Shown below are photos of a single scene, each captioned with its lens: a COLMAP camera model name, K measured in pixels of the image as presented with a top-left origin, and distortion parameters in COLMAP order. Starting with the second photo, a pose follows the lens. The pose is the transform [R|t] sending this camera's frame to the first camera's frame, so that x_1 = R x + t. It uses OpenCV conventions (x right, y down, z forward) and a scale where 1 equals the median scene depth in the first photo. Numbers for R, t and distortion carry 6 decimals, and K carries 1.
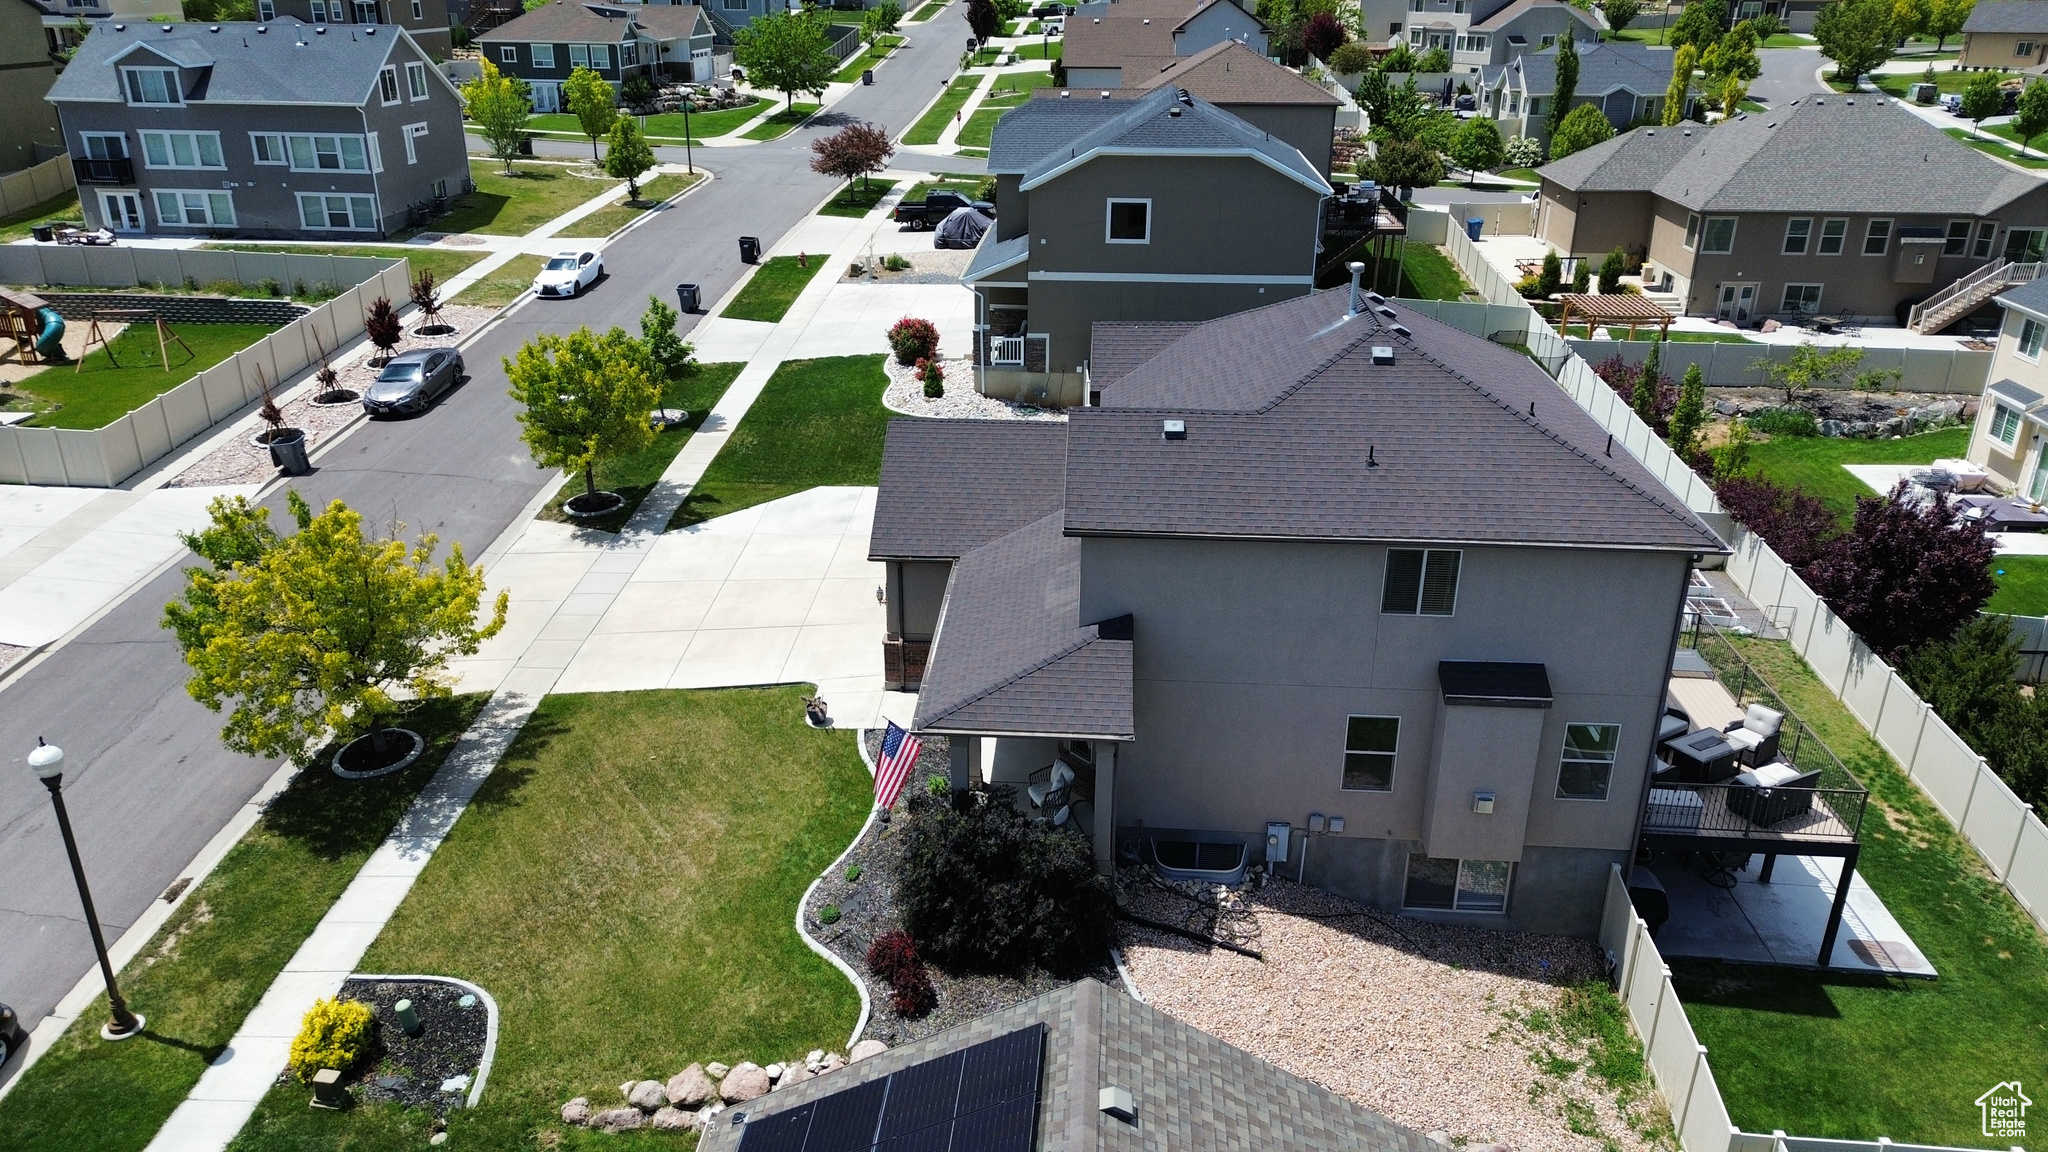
lens RADIAL K [[1449.6, 0, 1021.6], [0, 1449.6, 590.0], [0, 0, 1]] dist [0.092817, -0.099527]
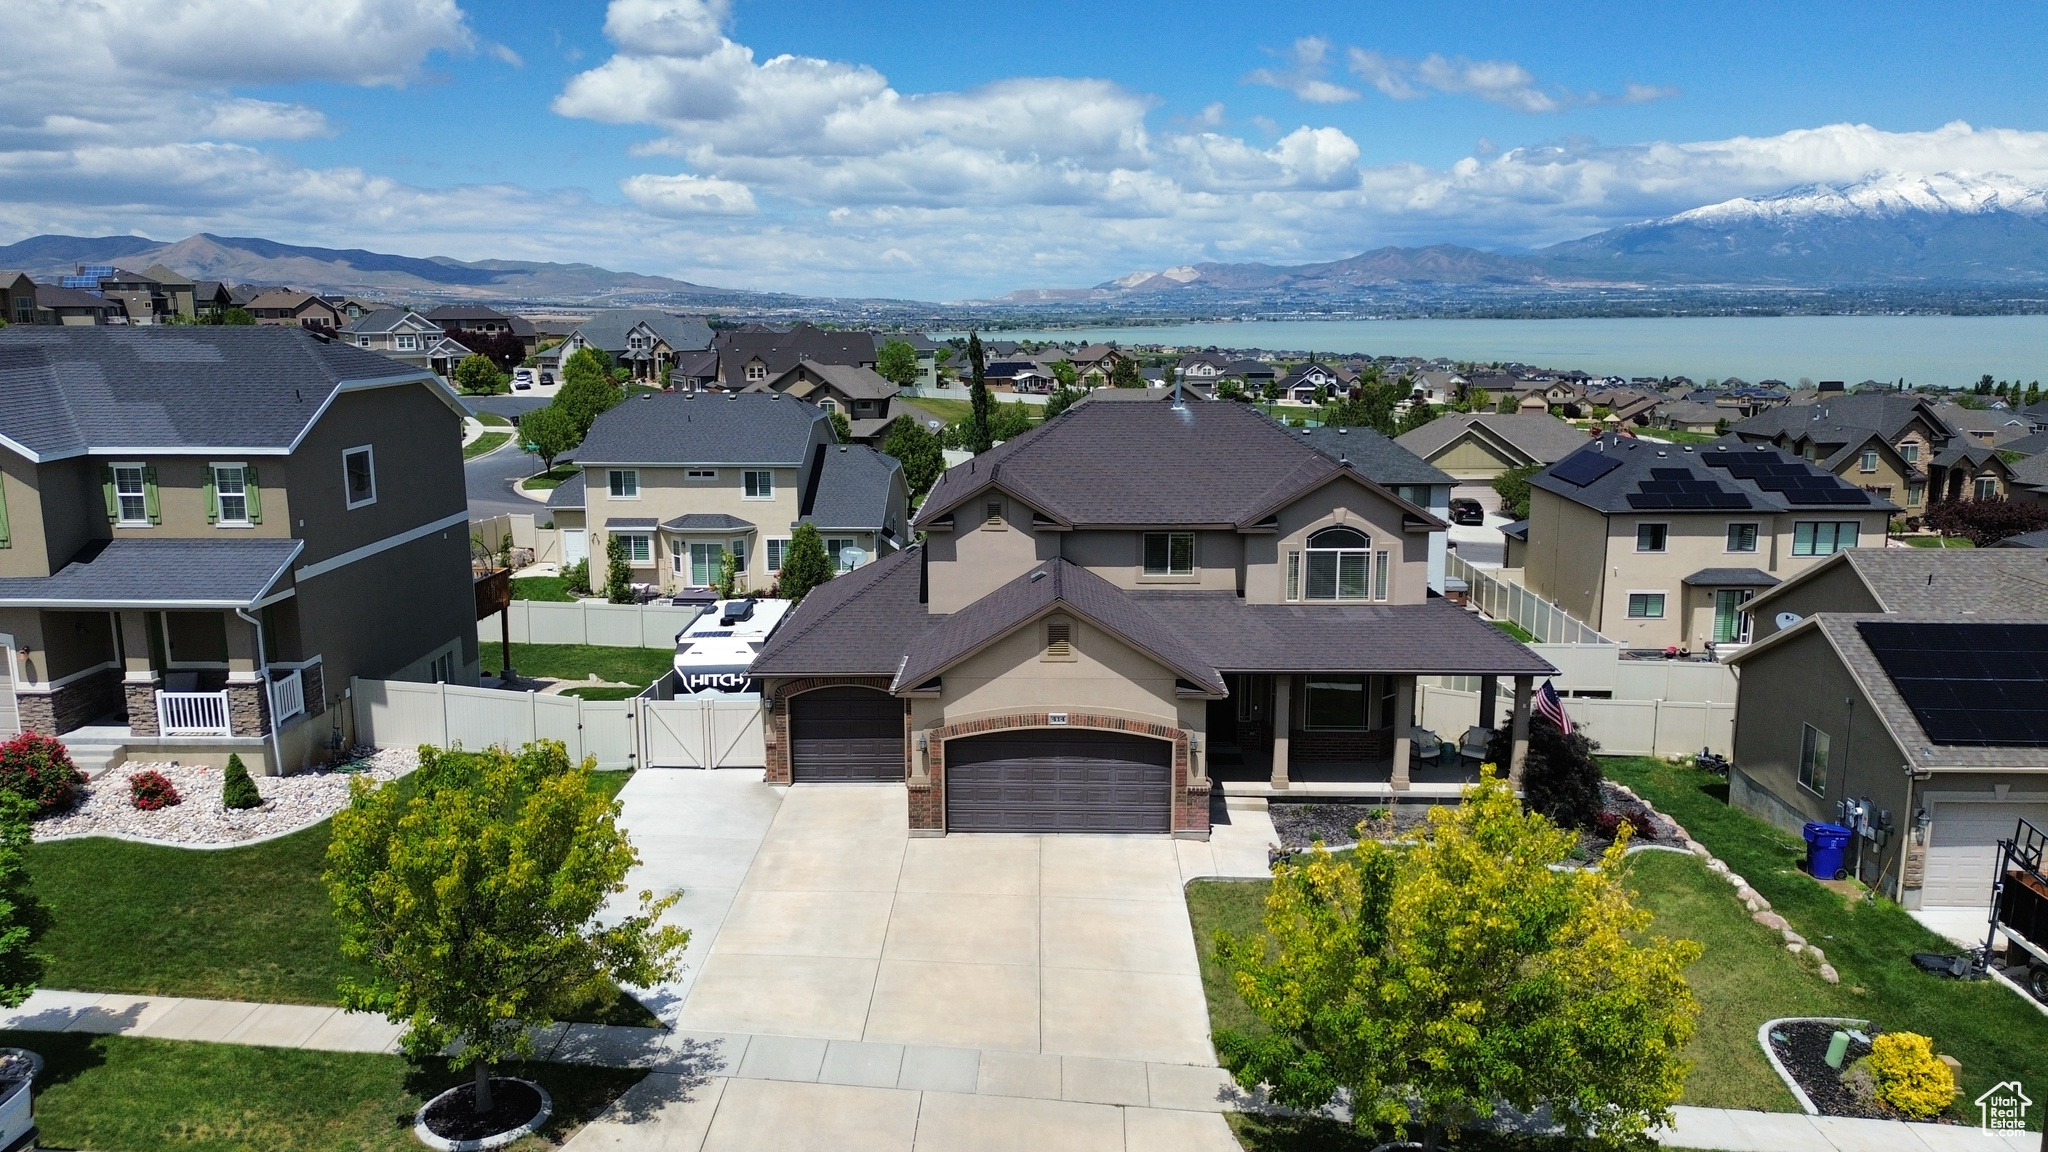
lens RADIAL K [[1443.8, 0, 1024.0], [0, 1443.8, 576.0], [0, 0, 1]] dist [0.083566, -0.097001]
pose [[-0.045456, -0.195940, 0.979562, -0.732410], [0.397151, 0.896207, 0.197697, -0.239769], [-0.916627, 0.398020, 0.037080, 0.744391]]
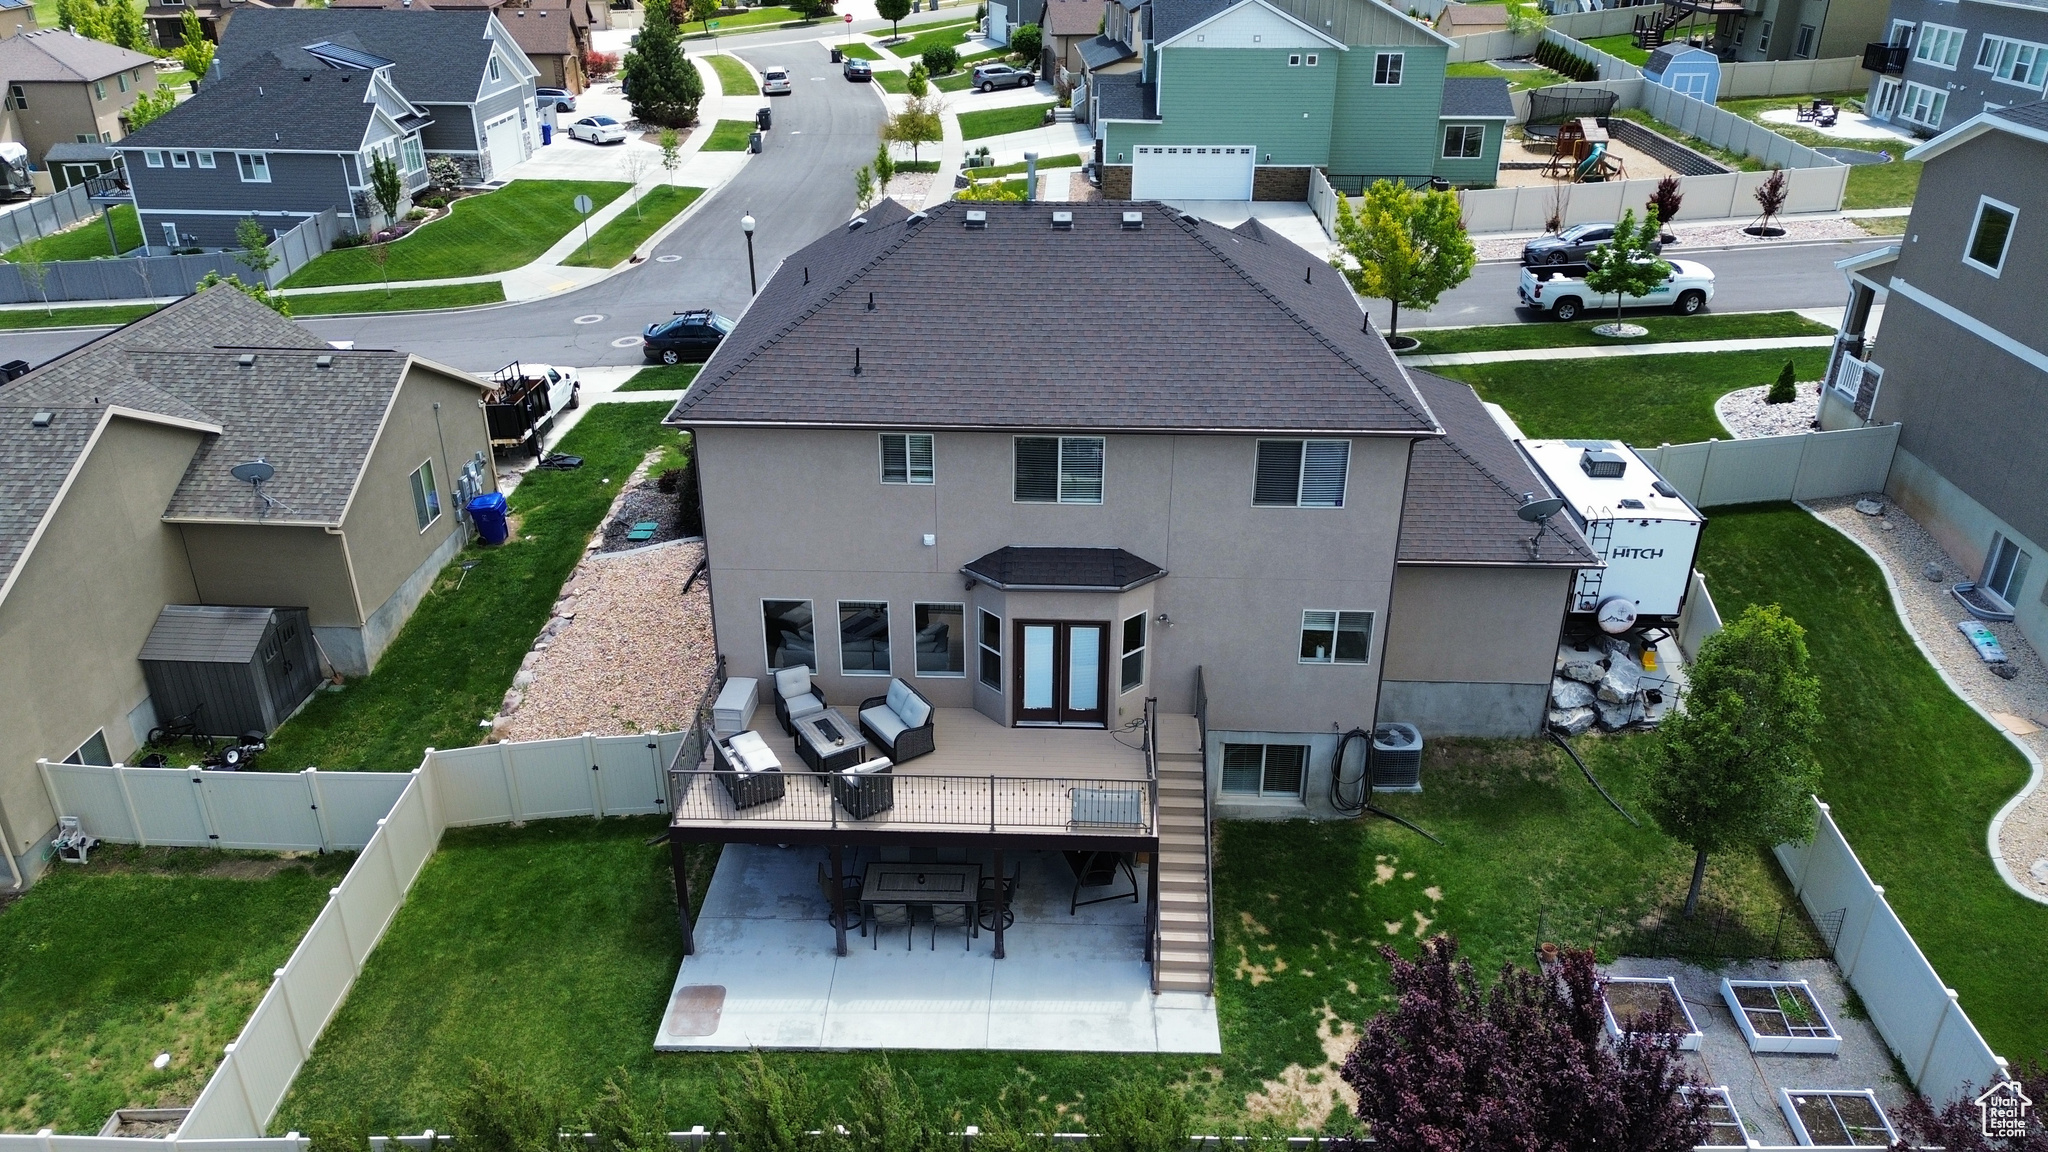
lens RADIAL K [[1443.8, 0, 1024.0], [0, 1443.8, 576.0], [0, 0, 1]] dist [0.083566, -0.097001]
pose [[0.029623, 0.431866, -0.901451, 0.776983], [-0.398392, 0.832220, 0.385607, -0.226435], [0.916737, 0.347709, 0.196705, 0.579303]]
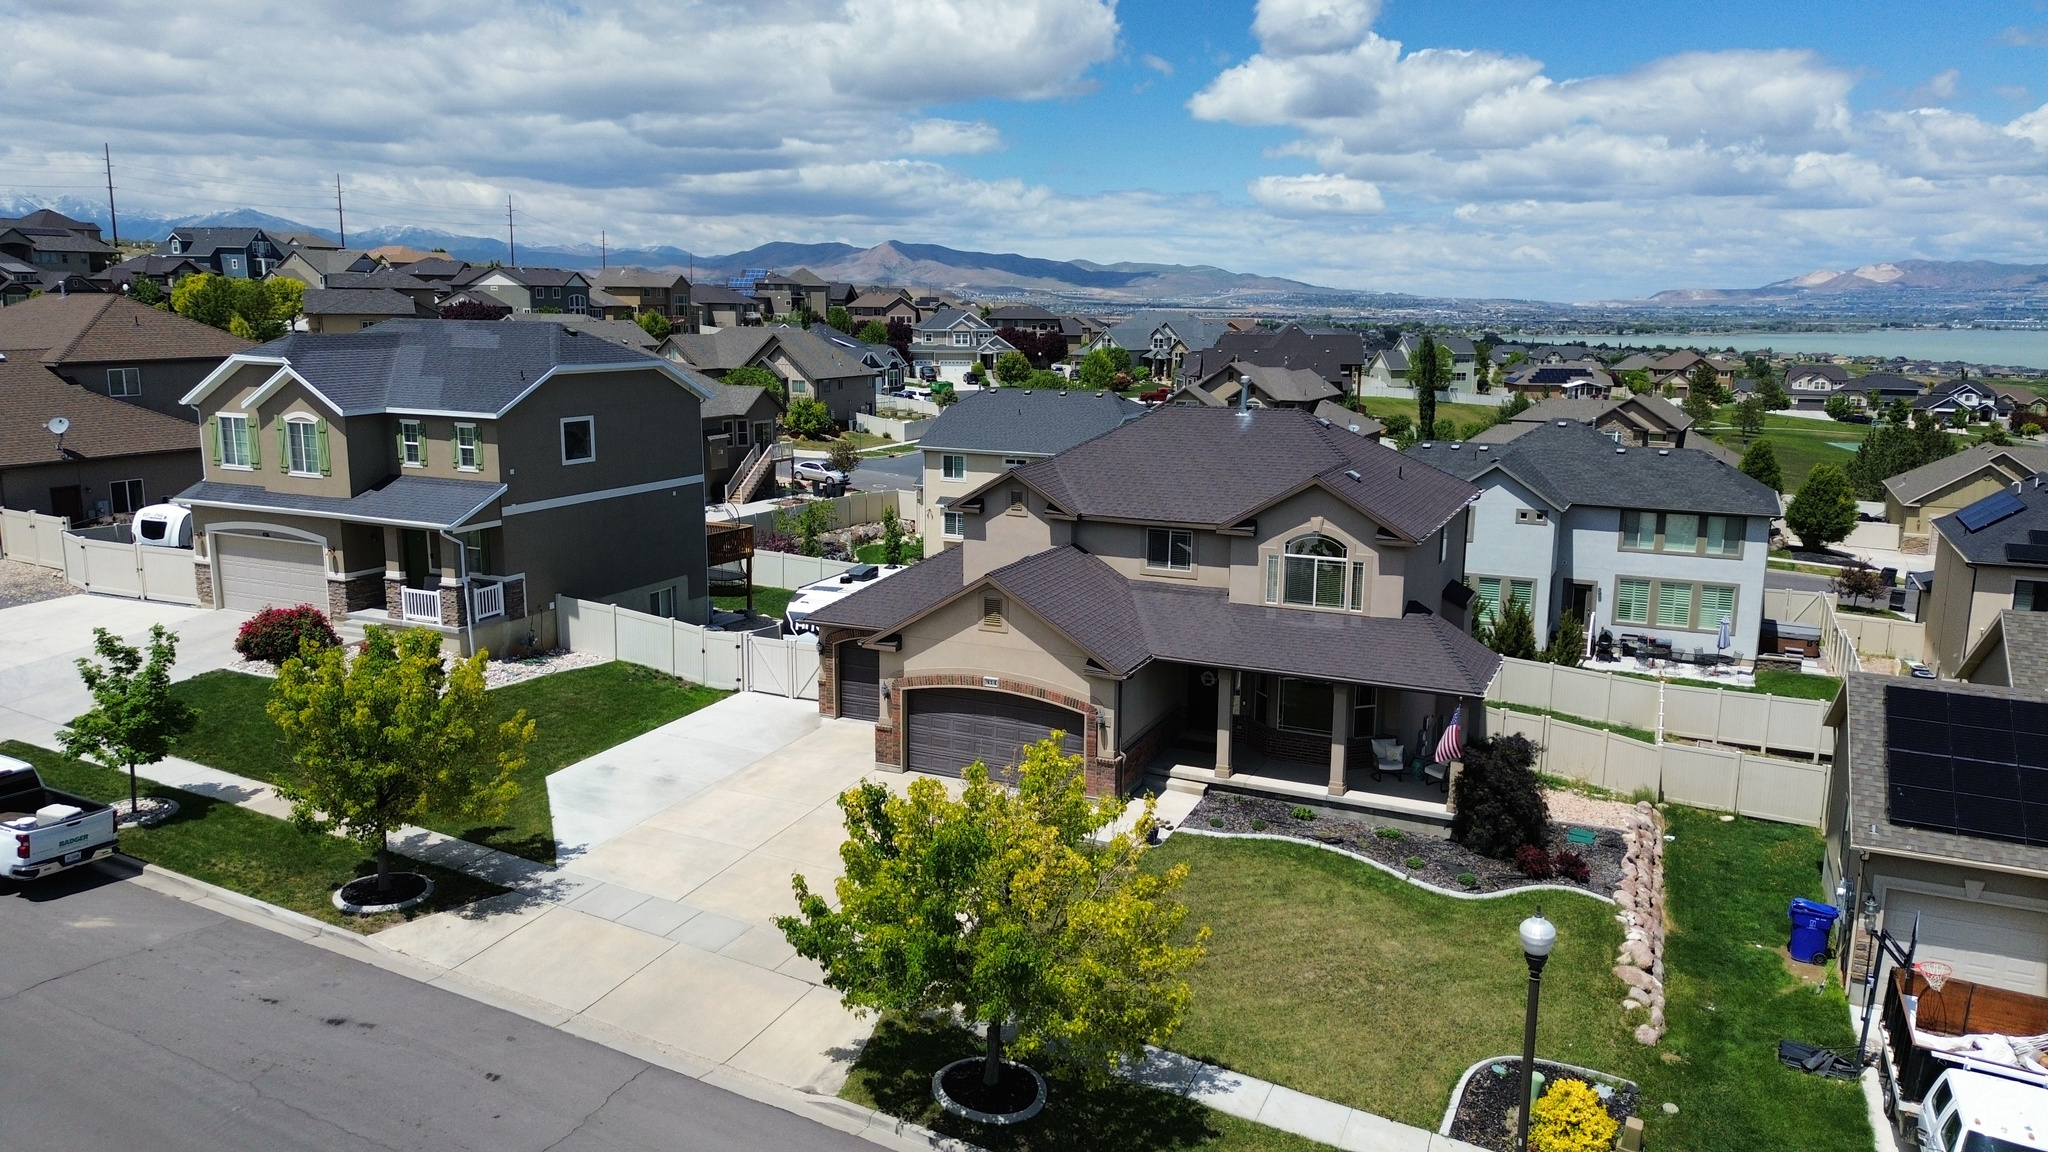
lens RADIAL K [[1449.6, 0, 1021.6], [0, 1449.6, 590.0], [0, 0, 1]] dist [0.092817, -0.099527]
pose [[0.359900, -0.188989, 0.913649, -0.769748], [0.363616, 0.930249, 0.049189, -0.113053], [-0.859218, 0.314515, 0.403516, 0.433734]]
